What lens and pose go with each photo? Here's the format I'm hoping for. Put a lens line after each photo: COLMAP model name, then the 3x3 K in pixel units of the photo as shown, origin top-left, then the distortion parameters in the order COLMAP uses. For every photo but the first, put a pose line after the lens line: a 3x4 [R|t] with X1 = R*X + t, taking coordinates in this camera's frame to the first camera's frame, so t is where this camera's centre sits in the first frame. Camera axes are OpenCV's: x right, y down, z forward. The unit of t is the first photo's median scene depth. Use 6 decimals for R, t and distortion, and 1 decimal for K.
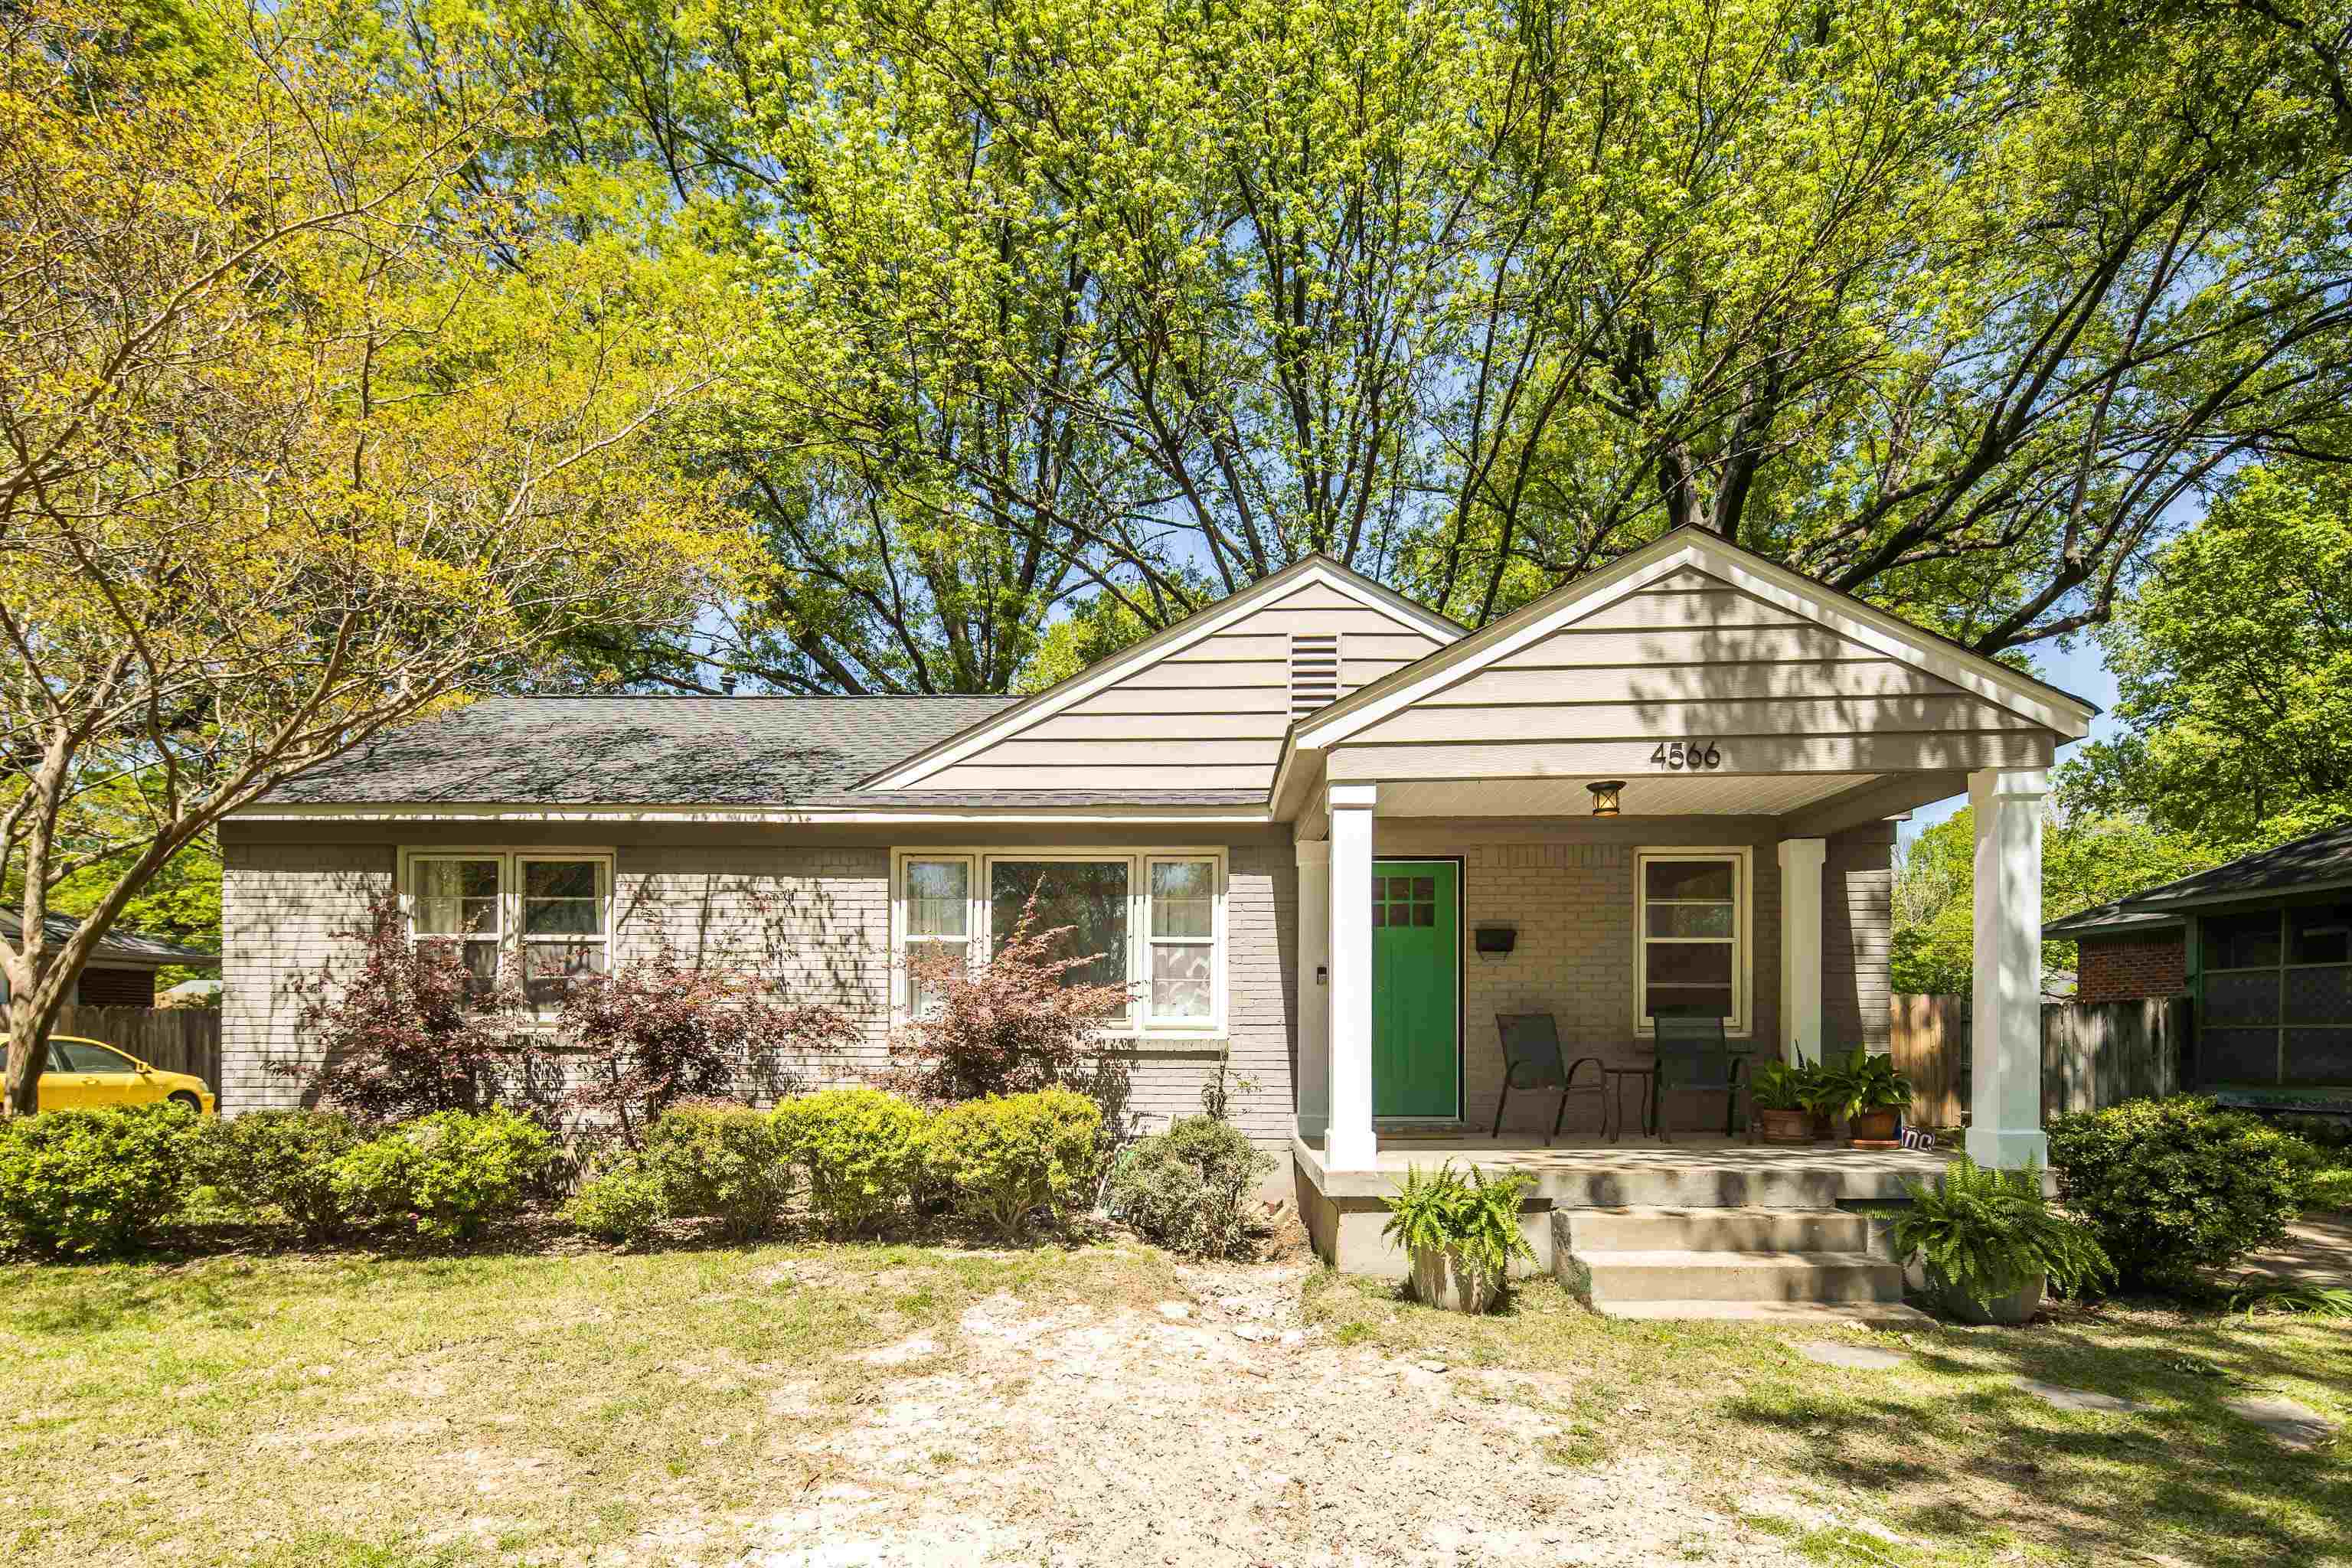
lens RADIAL K [[1110.0, 0, 1118.2], [0, 1110.0, 1036.3], [0, 0, 1]] dist [-0.000484, 0.000297]
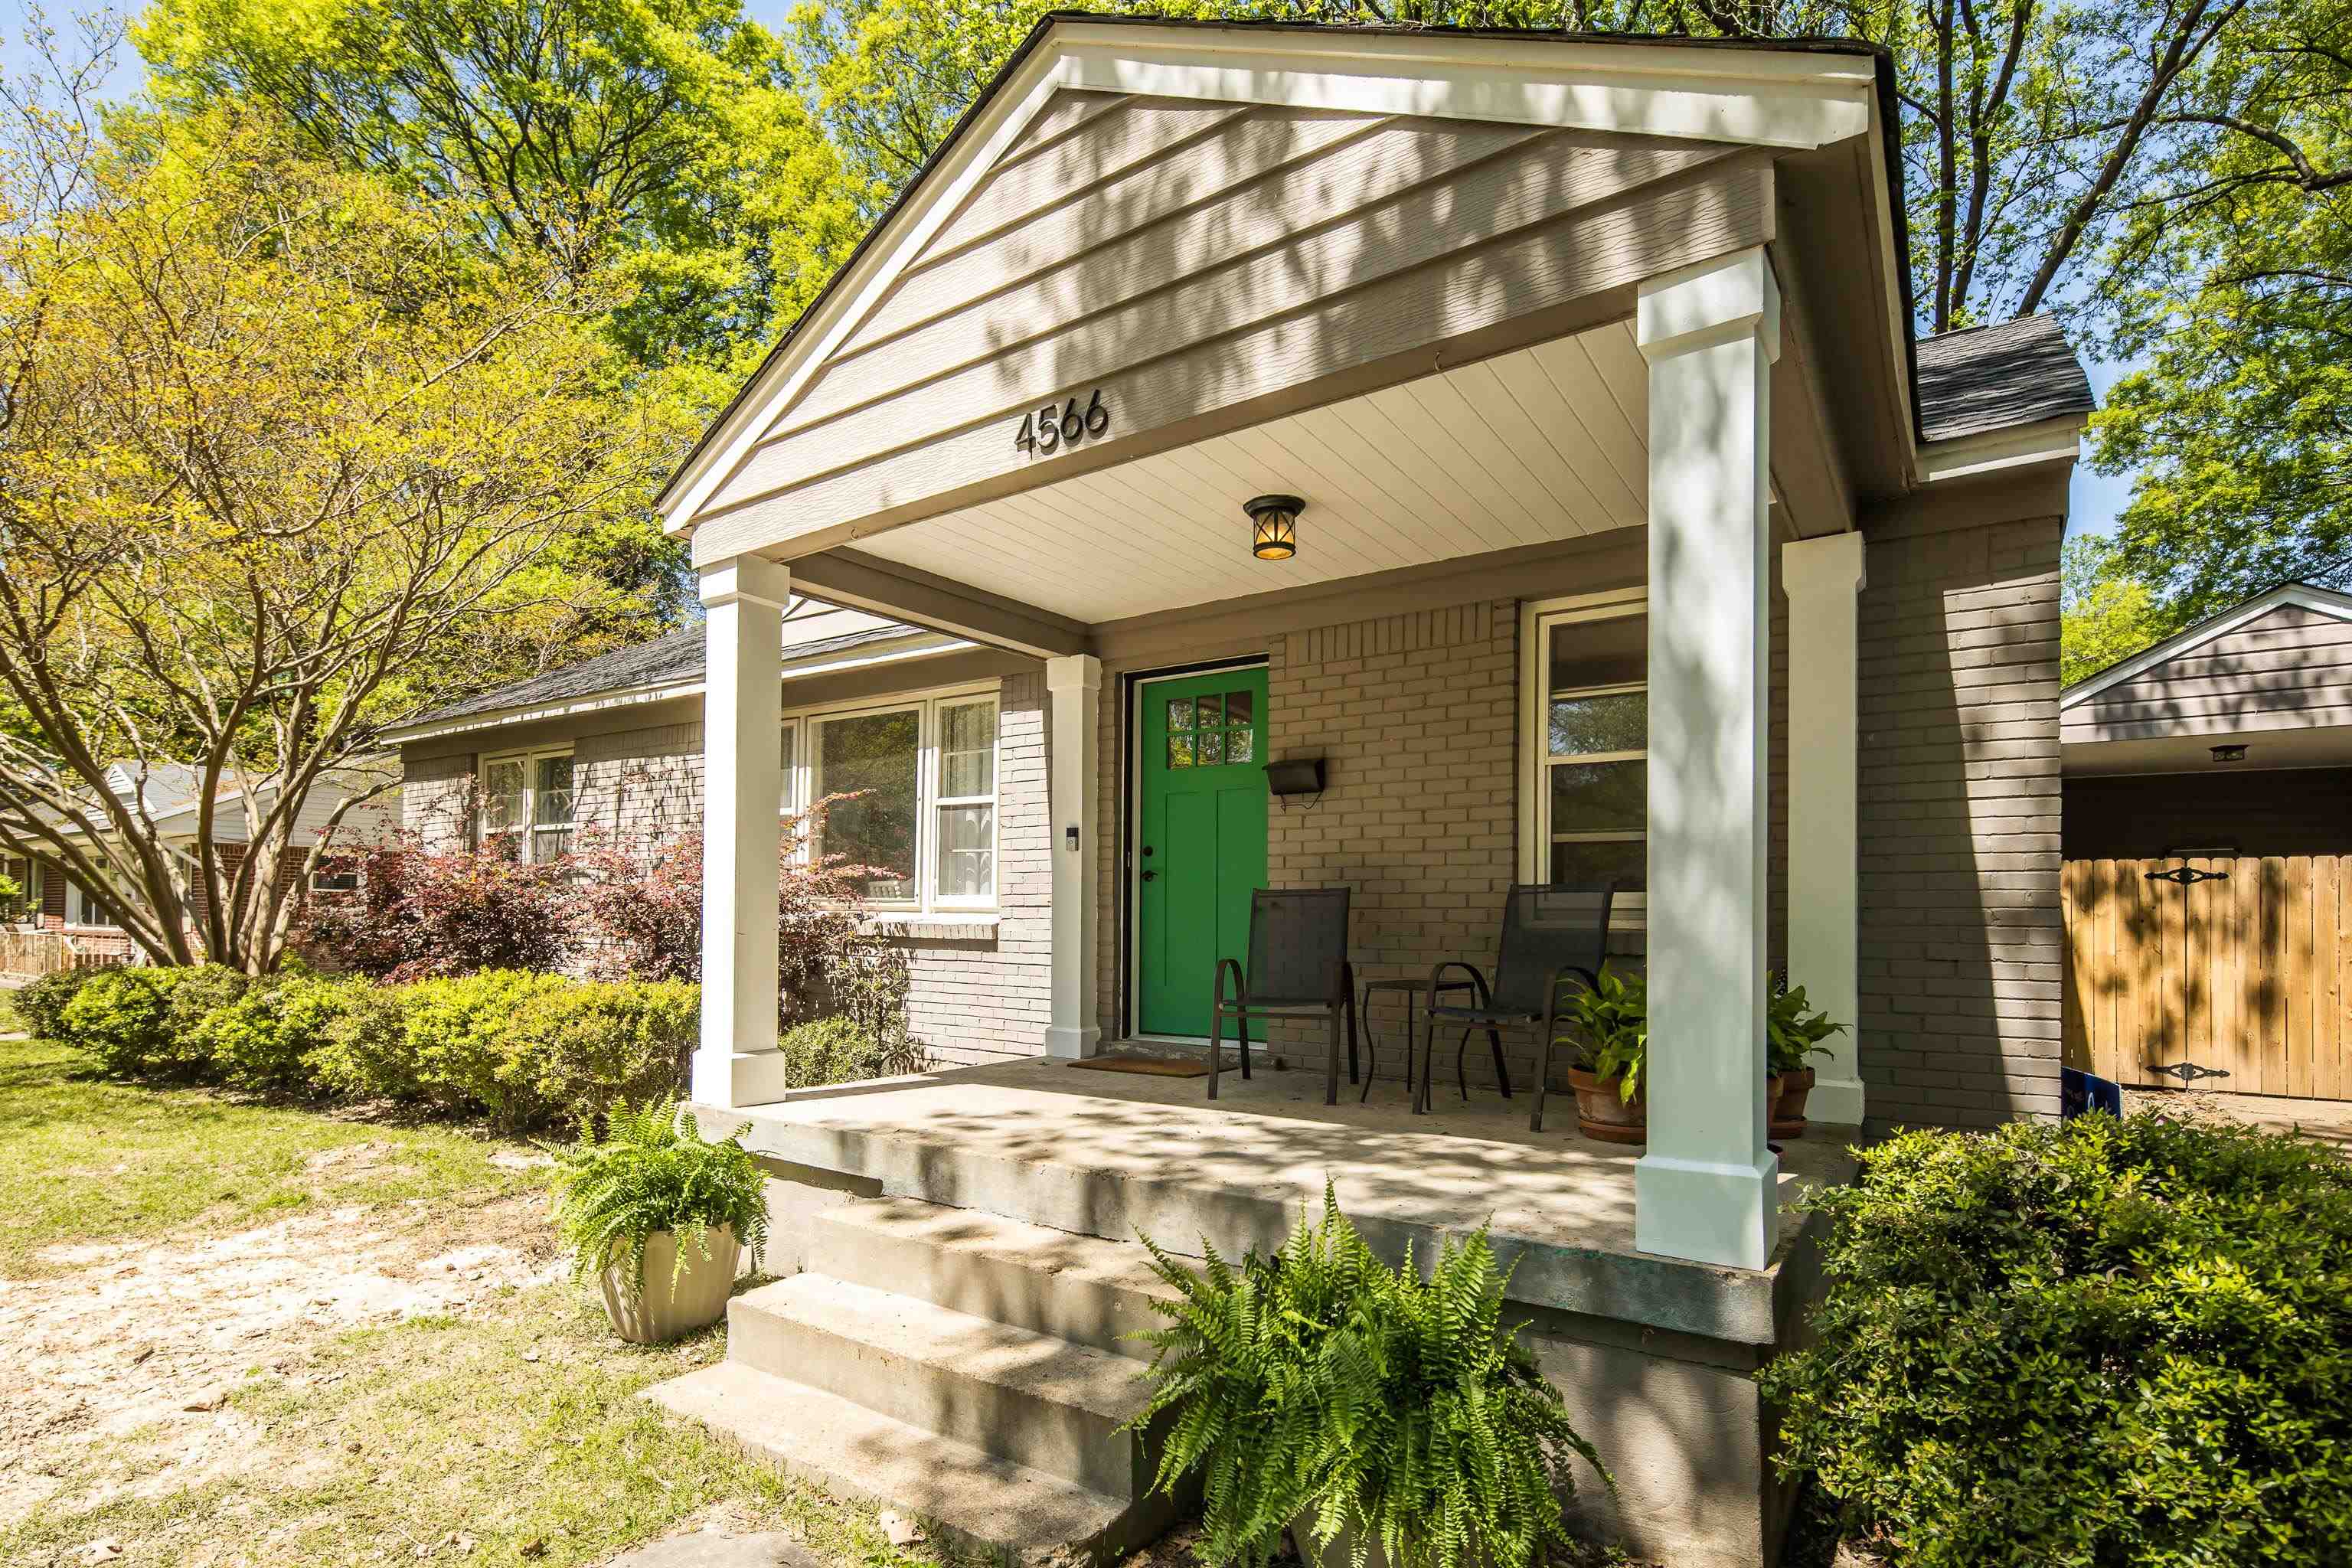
lens RADIAL K [[1133.1, 0, 1158.7], [0, 1133.1, 909.7], [0, 0, 1]] dist [0.000923, -0.000253]
pose [[0.842817, 0.002007, -0.538197, 0.628589], [-0.008797, 0.999911, -0.010047, -0.000502], [0.538129, 0.013203, 0.842759, 0.394251]]
